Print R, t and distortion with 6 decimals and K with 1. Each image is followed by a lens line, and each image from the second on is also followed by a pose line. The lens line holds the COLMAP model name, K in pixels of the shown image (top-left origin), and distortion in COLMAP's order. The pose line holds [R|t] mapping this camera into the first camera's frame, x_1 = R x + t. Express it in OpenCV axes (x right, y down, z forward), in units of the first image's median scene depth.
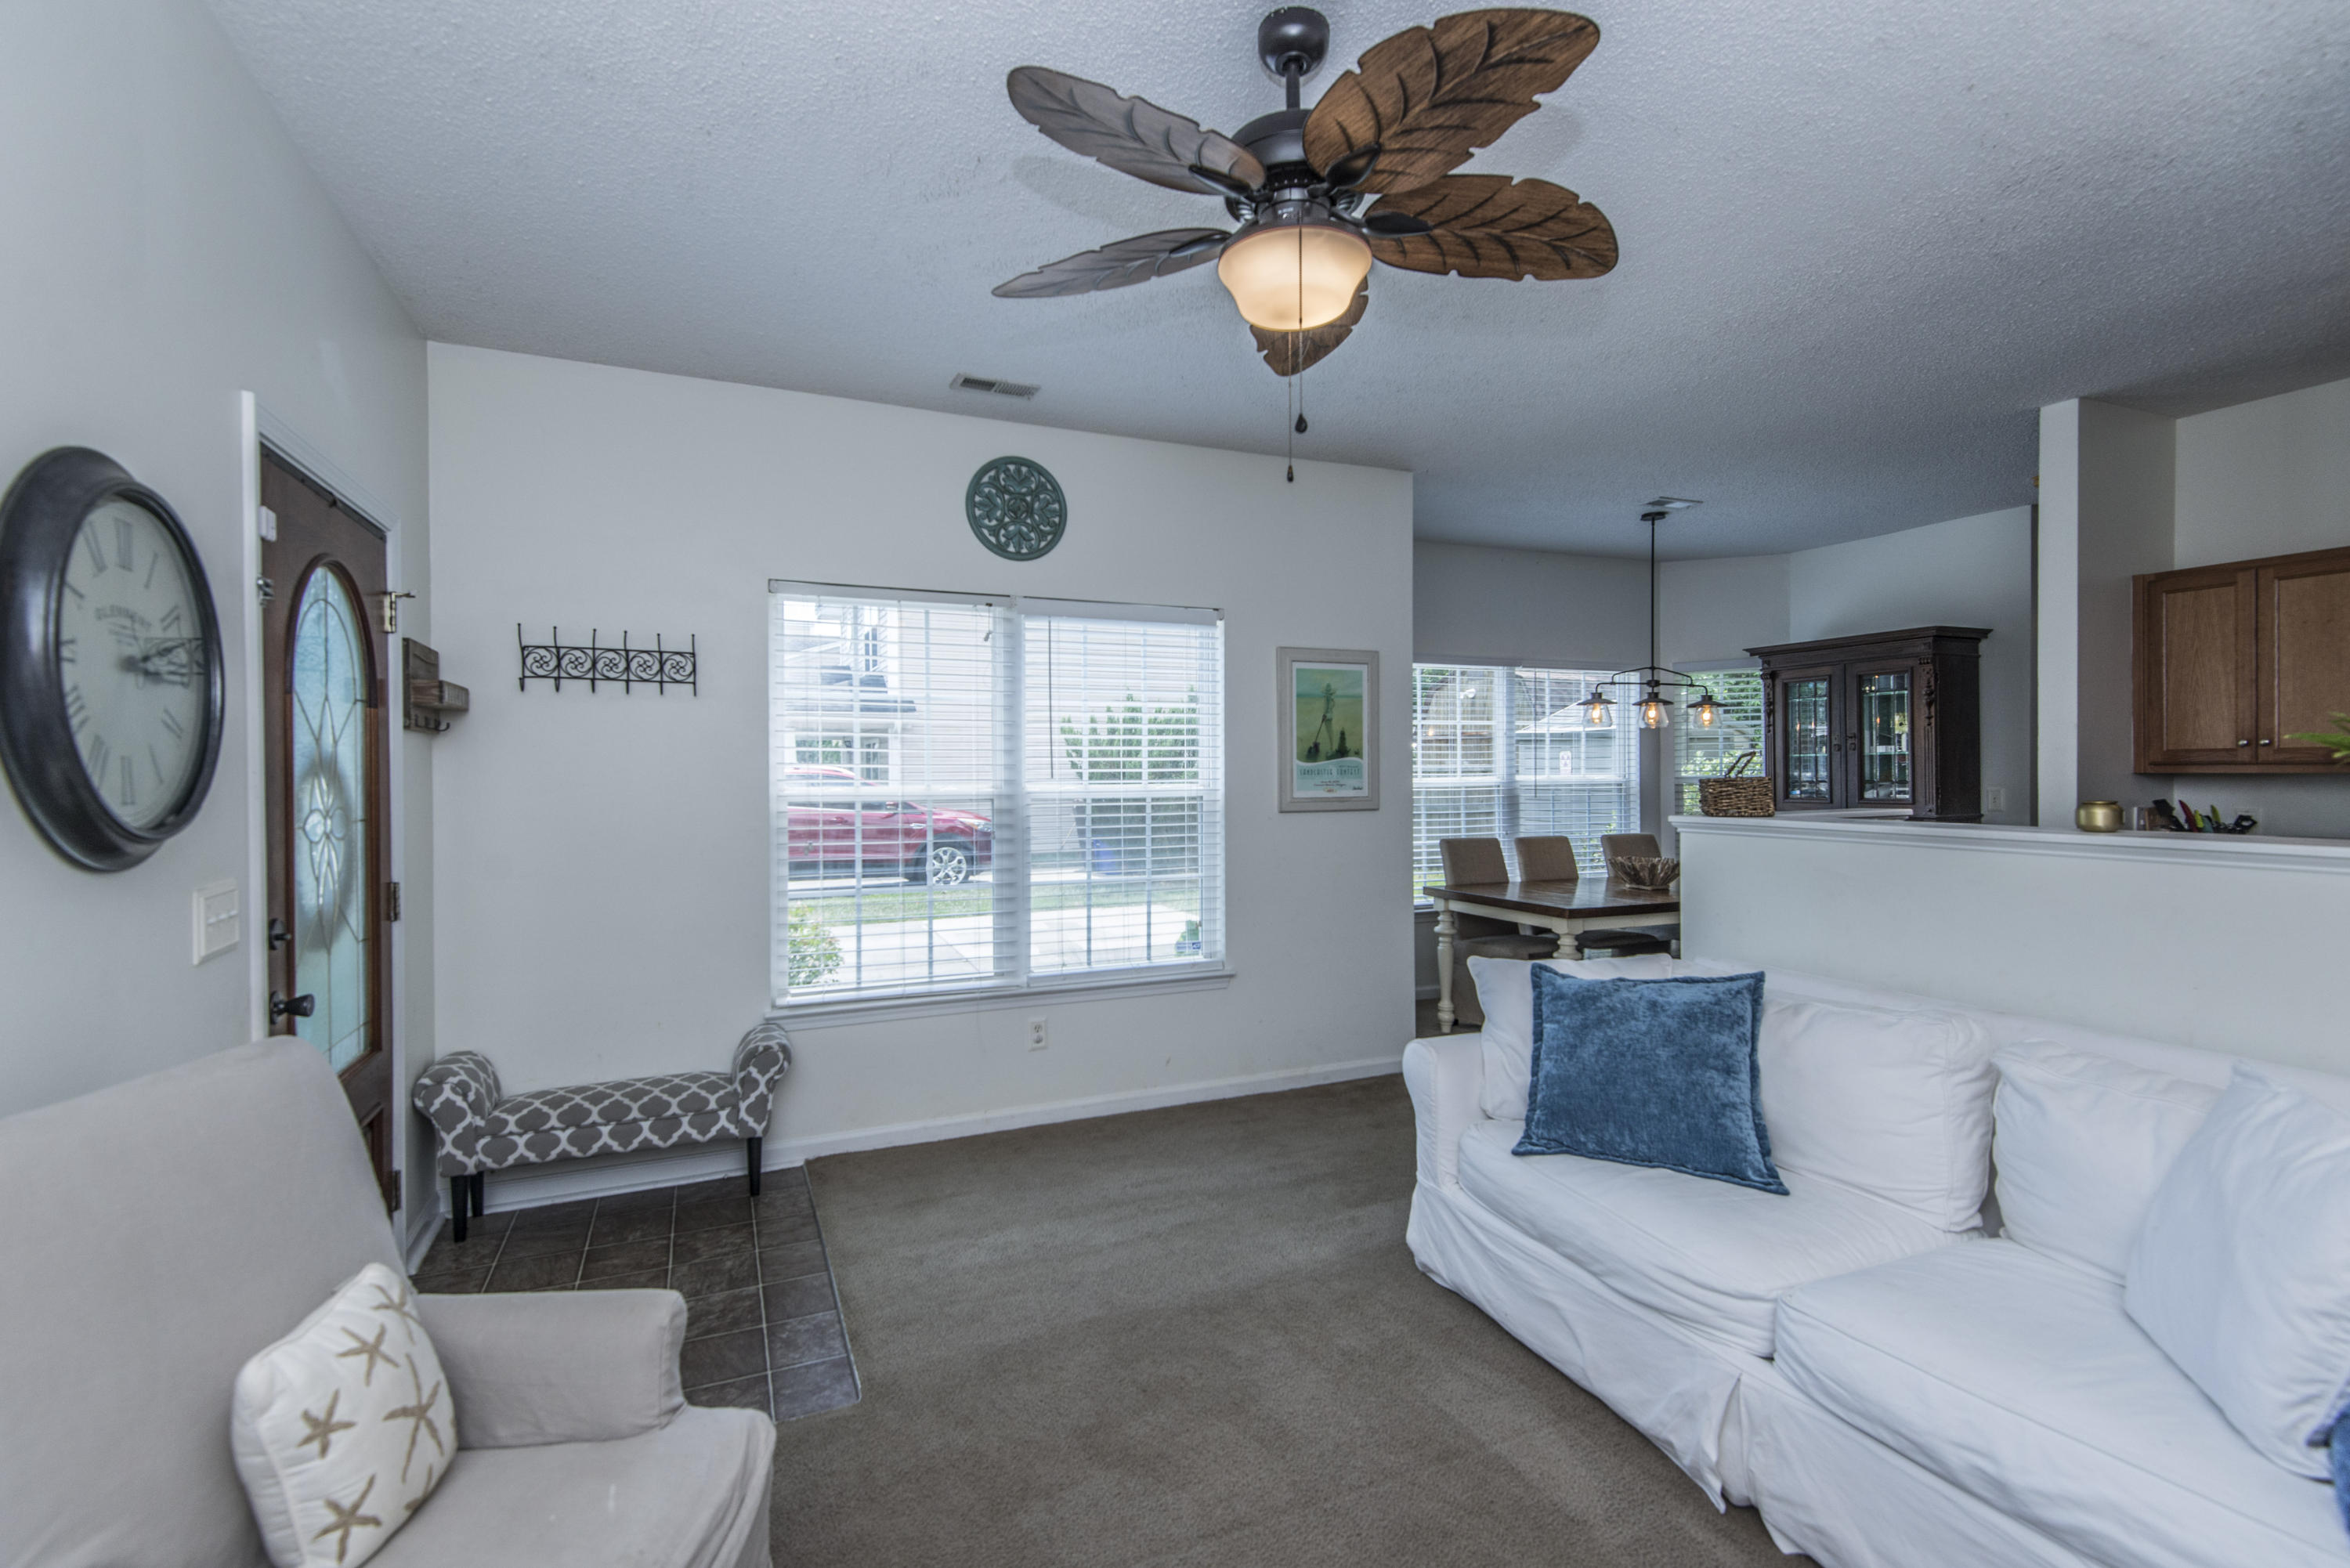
lens RADIAL K [[1058.4, 0, 1176.1], [0, 1058.4, 768.4], [0, 0, 1]] dist [0.024203, -0.010661]
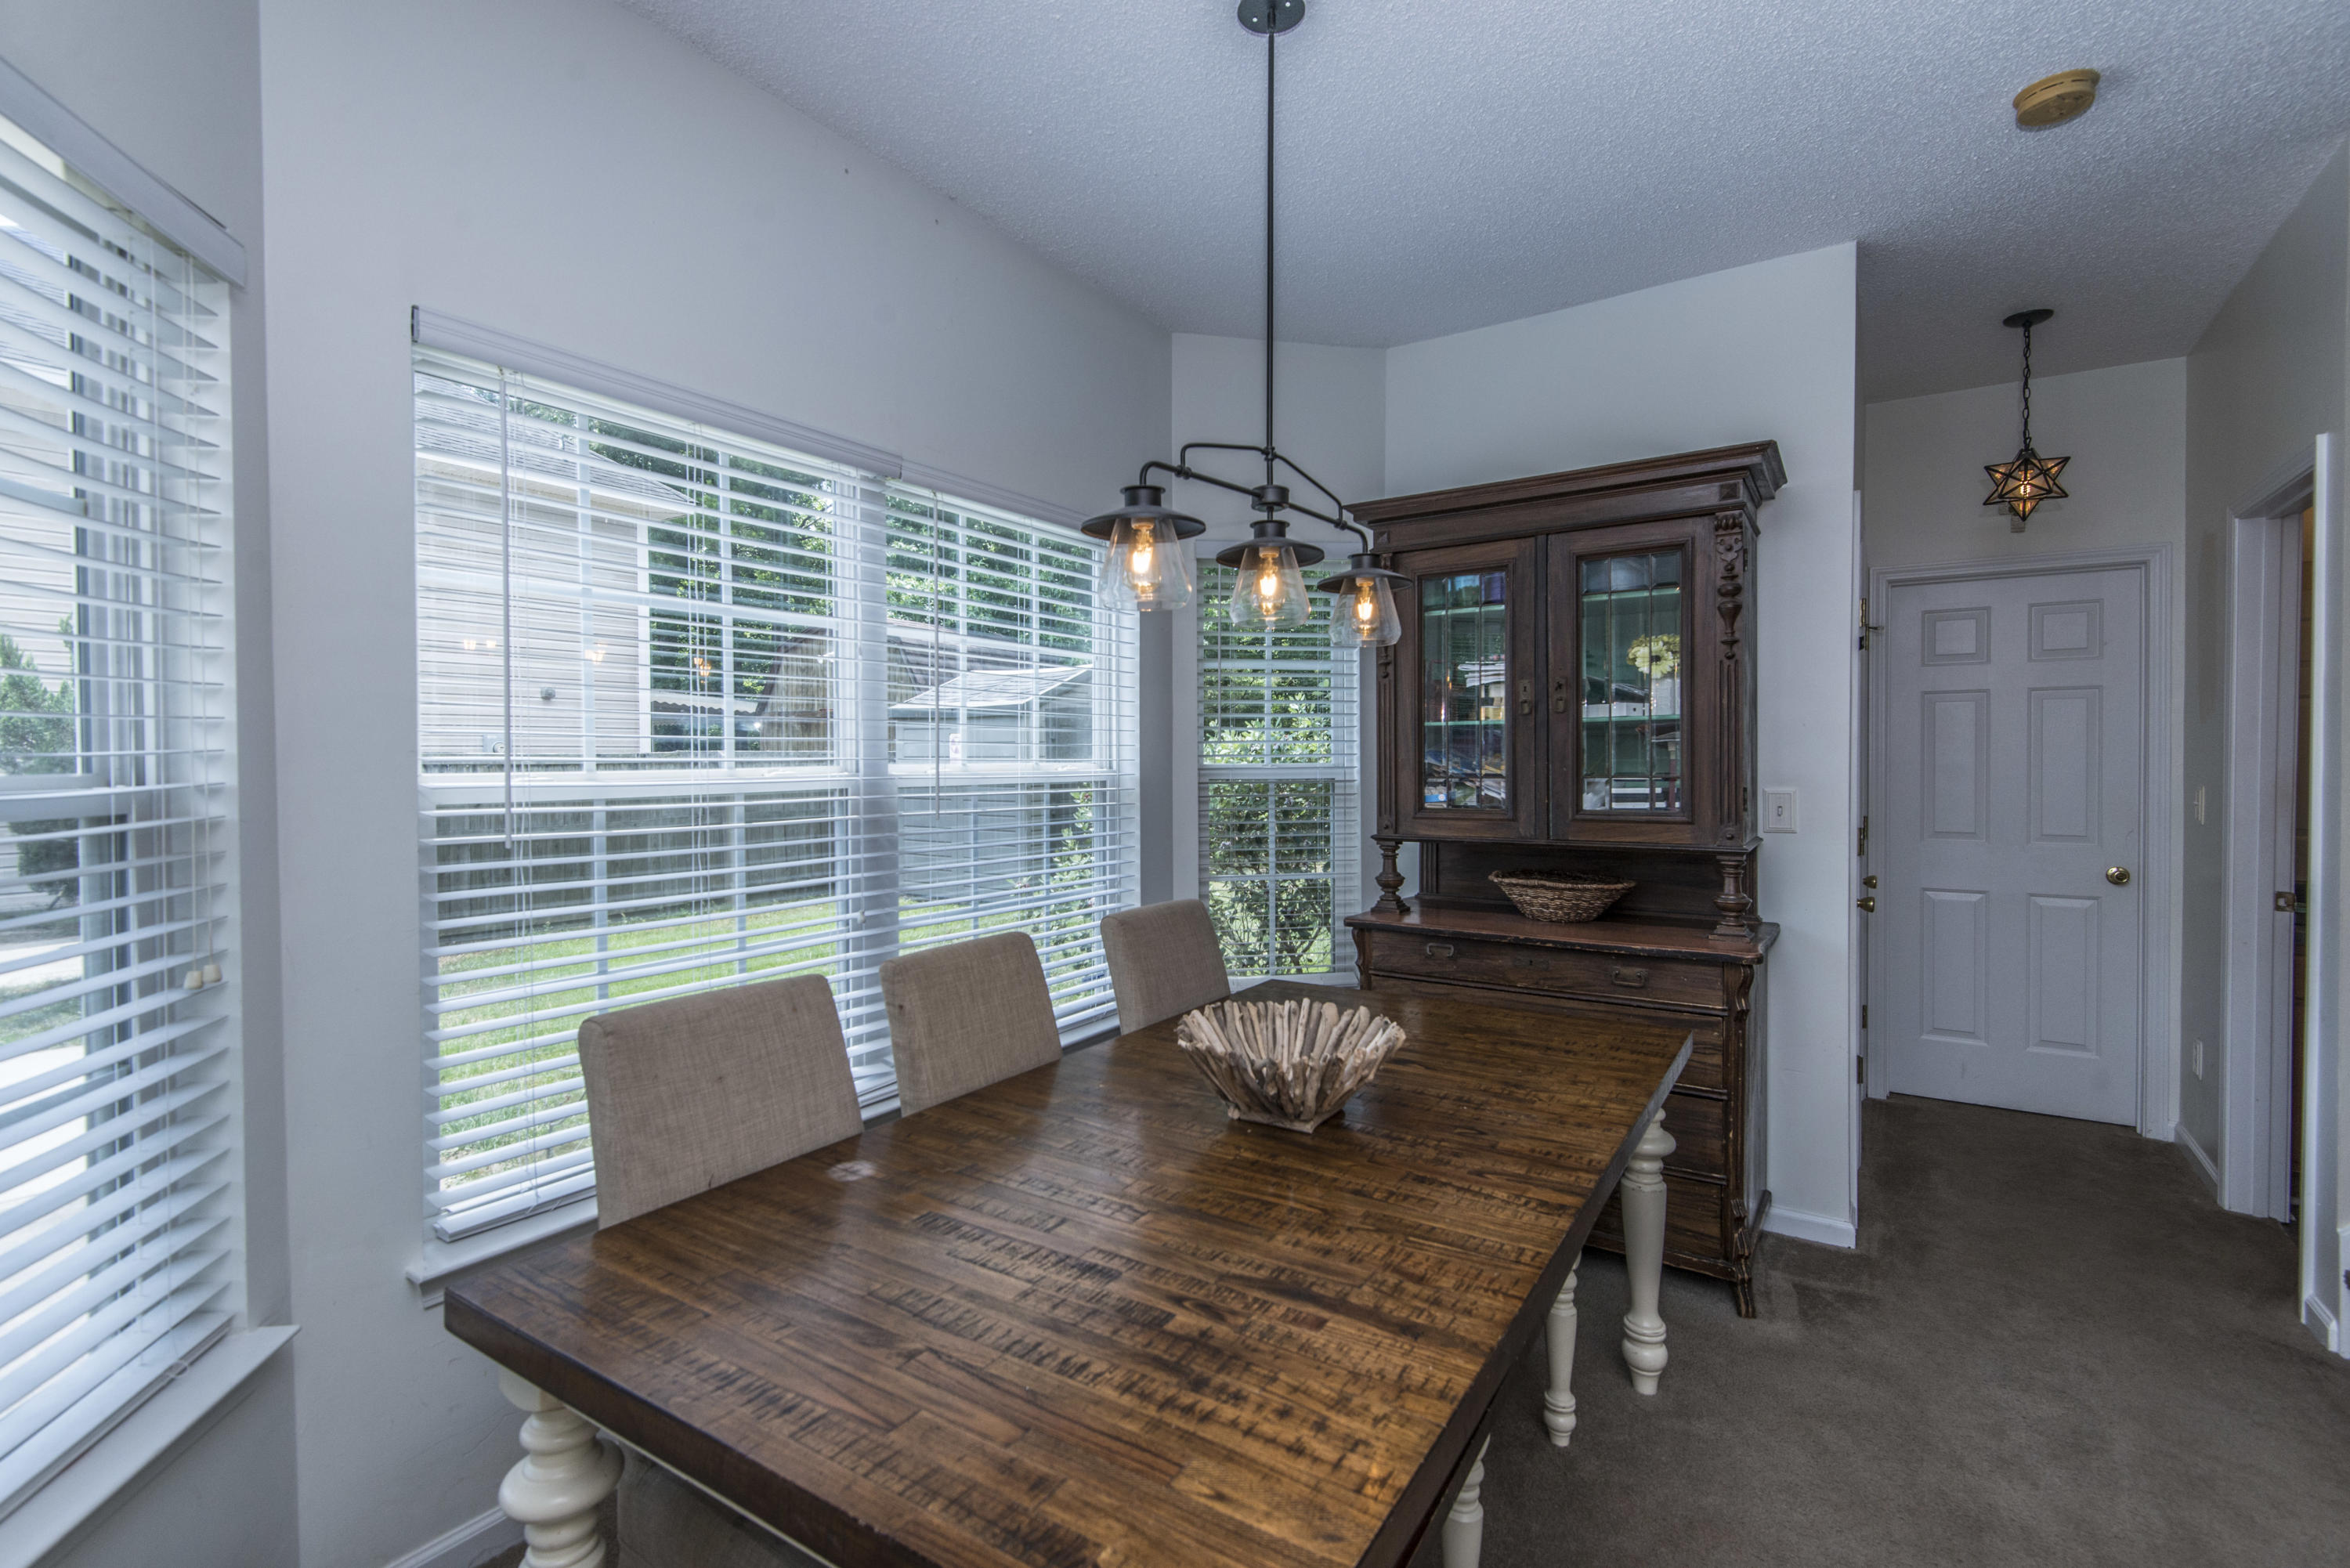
lens RADIAL K [[1058.4, 0, 1176.6], [0, 1058.4, 777.7], [0, 0, 1]] dist [0.024203, -0.010661]
pose [[0.843937, -0.006354, 0.536405, 0.210886], [-0.003045, 0.999857, 0.016635, 0.004866], [-0.536434, -0.015672, 0.843797, 0.646232]]
